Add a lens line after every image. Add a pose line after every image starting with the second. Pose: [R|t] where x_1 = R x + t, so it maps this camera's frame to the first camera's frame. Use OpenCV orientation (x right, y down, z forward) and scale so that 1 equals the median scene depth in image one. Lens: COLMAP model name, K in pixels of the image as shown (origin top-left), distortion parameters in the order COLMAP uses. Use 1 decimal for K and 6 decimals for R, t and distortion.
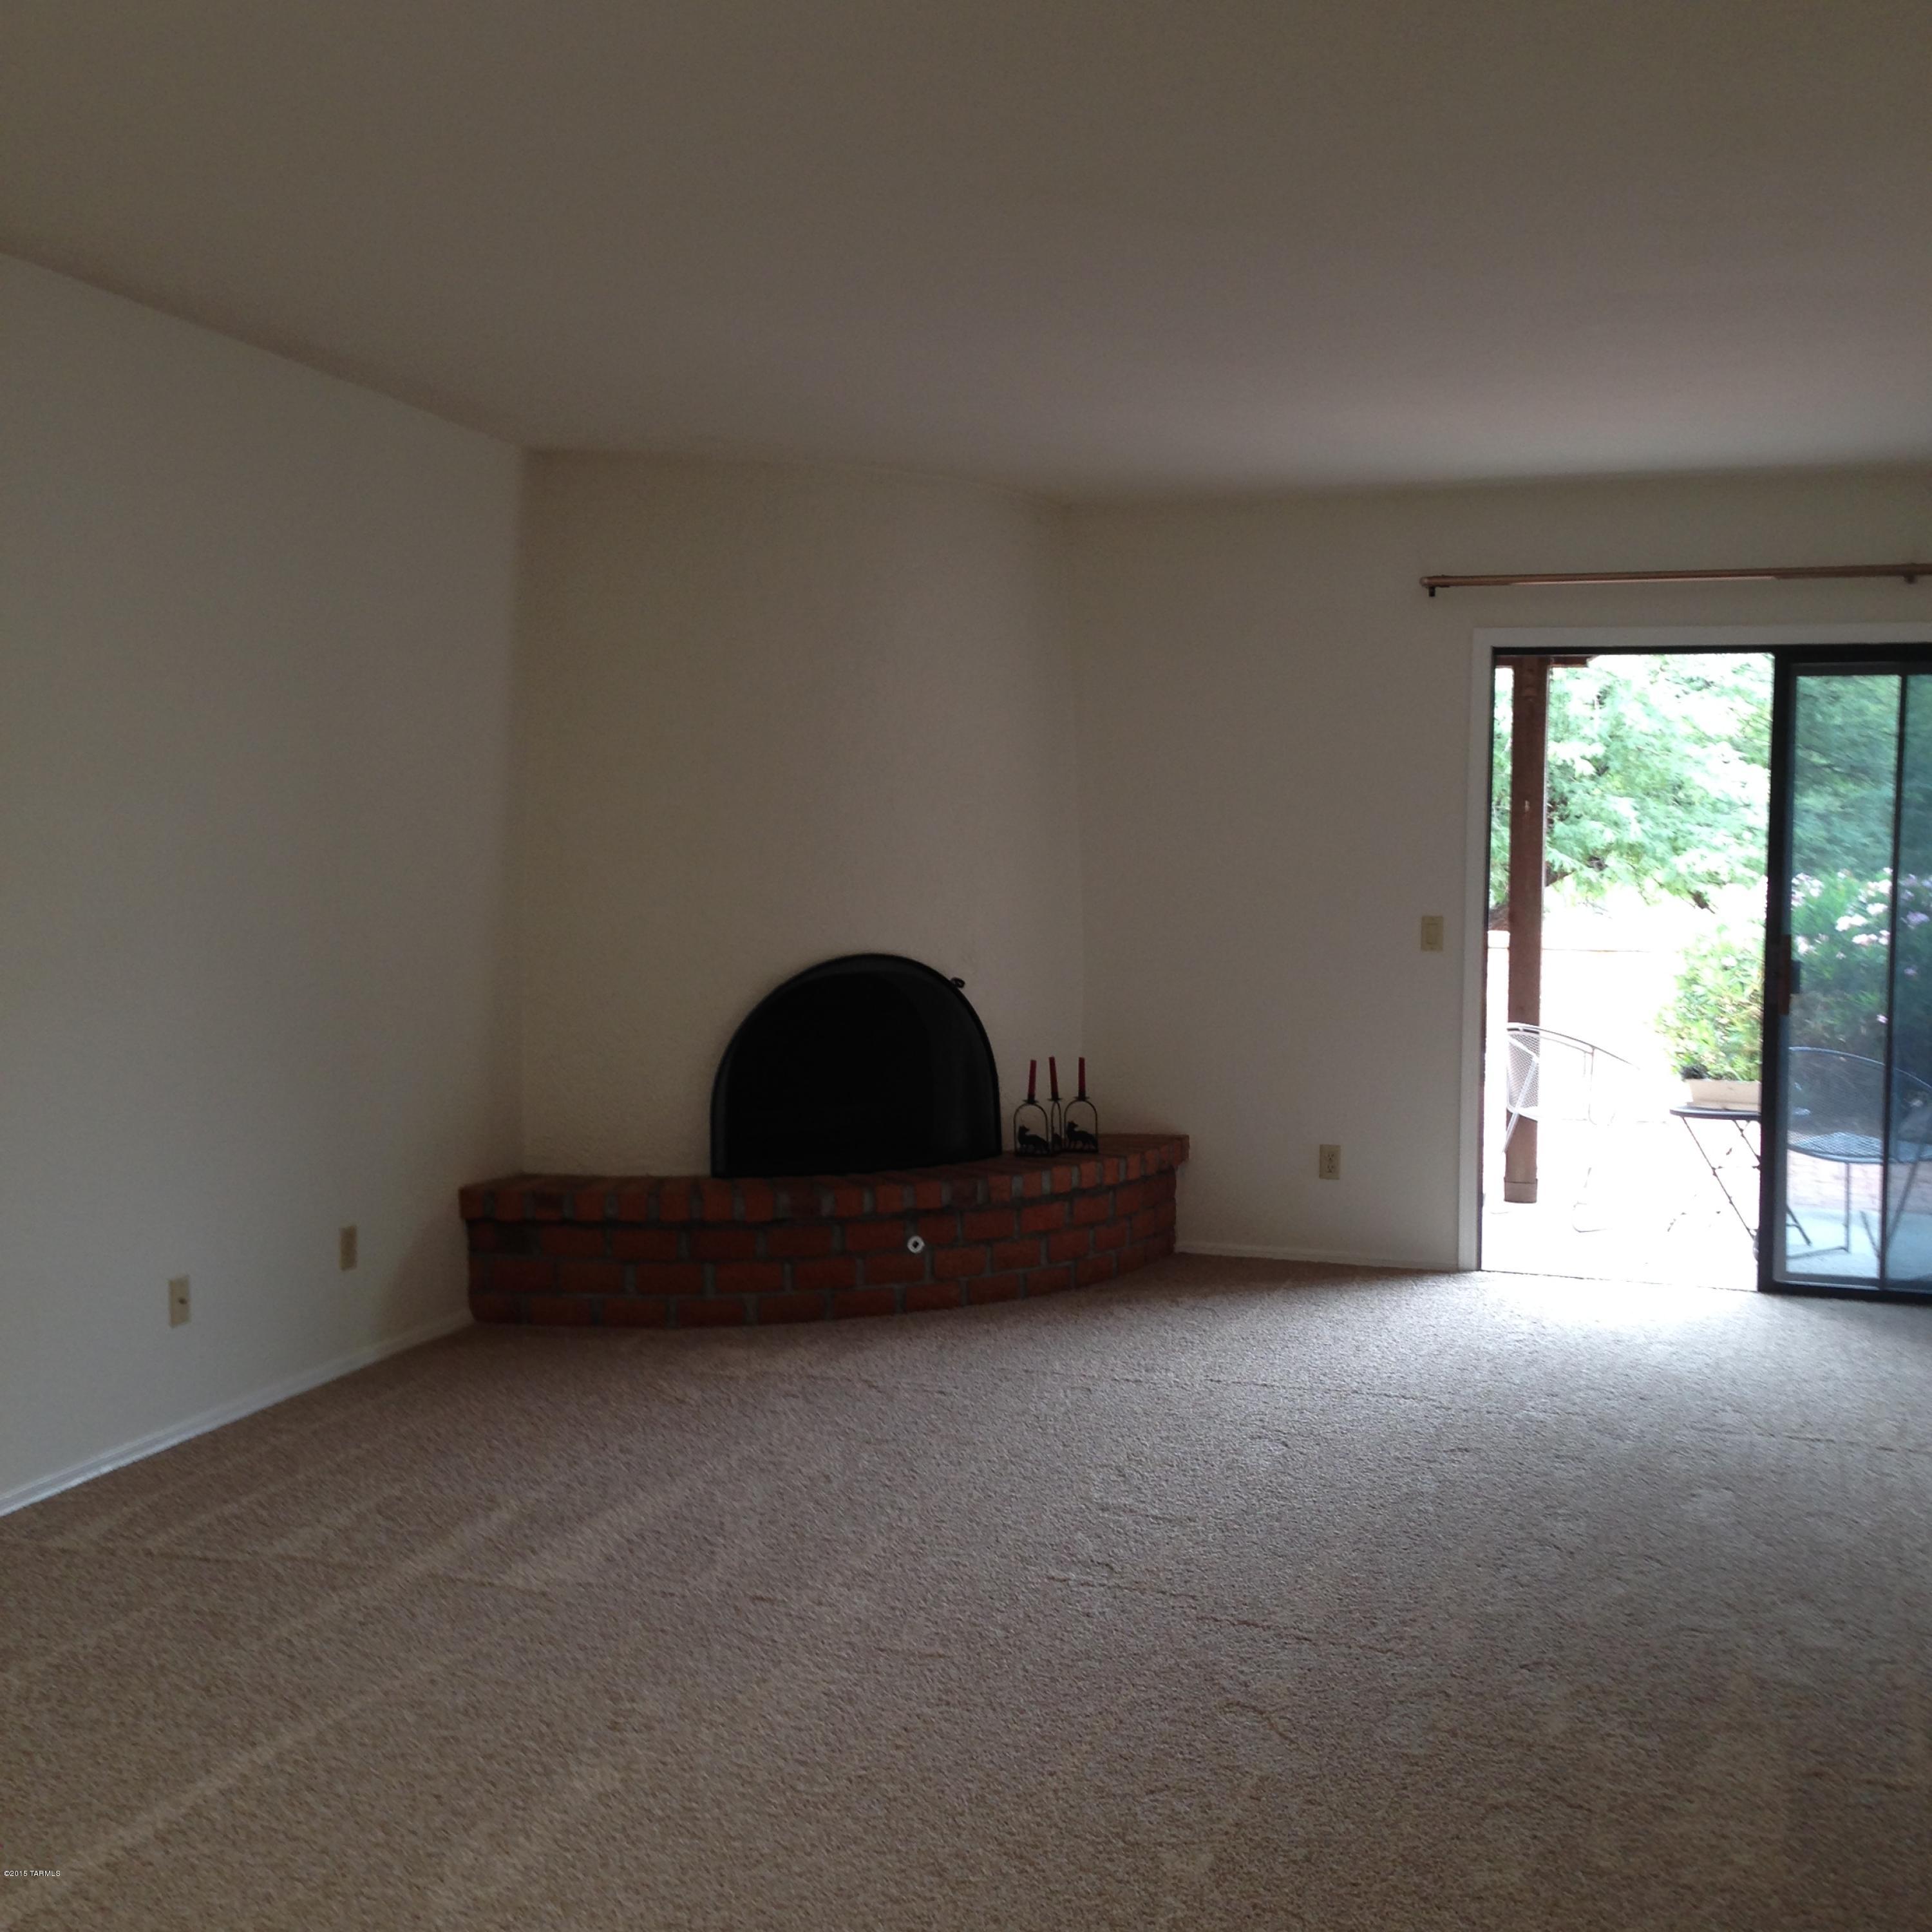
lens RADIAL K [[2363.6, 0, 960.7], [0, 2363.6, 961.9], [0, 0, 1]] dist [0.089194, 0.000000]
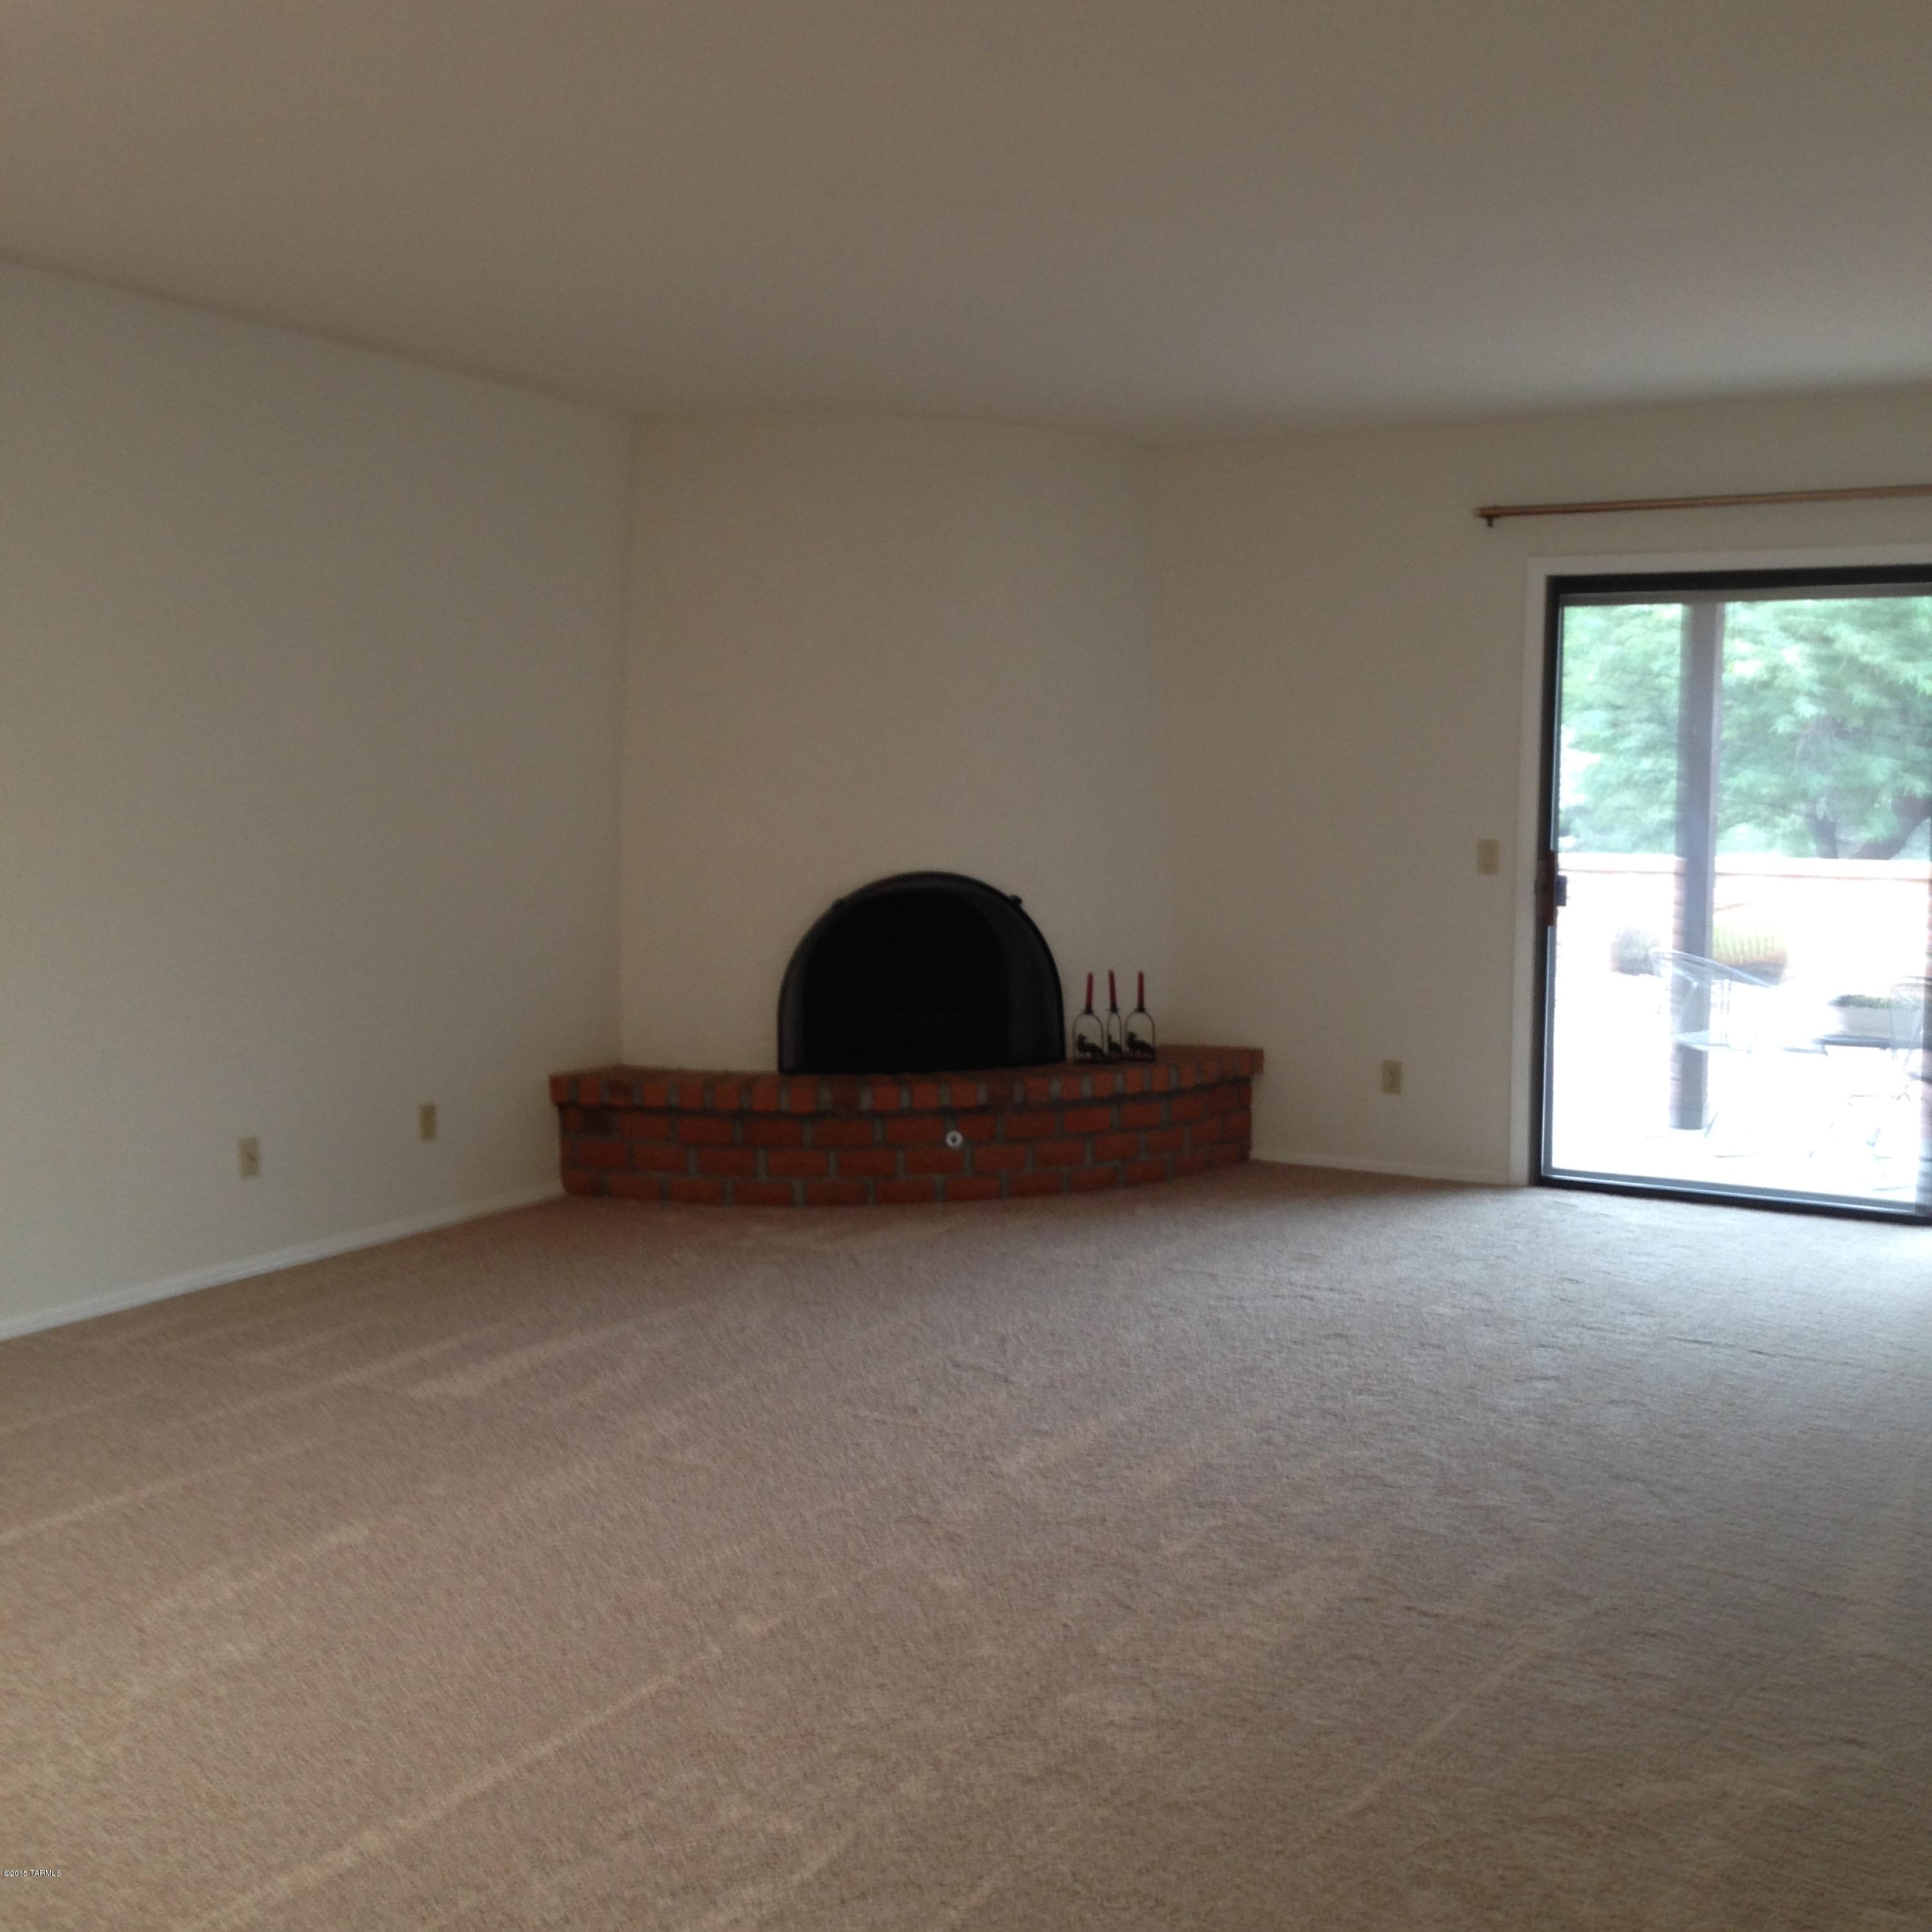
lens RADIAL K [[2363.6, 0, 974.7], [0, 2363.6, 964.8], [0, 0, 1]] dist [0.089194, 0.000000]
pose [[0.977731, 0.015849, -0.209263, 0.214179], [-0.009586, 0.999476, 0.030909, 0.005619], [0.209644, -0.028215, 0.977371, -0.056266]]
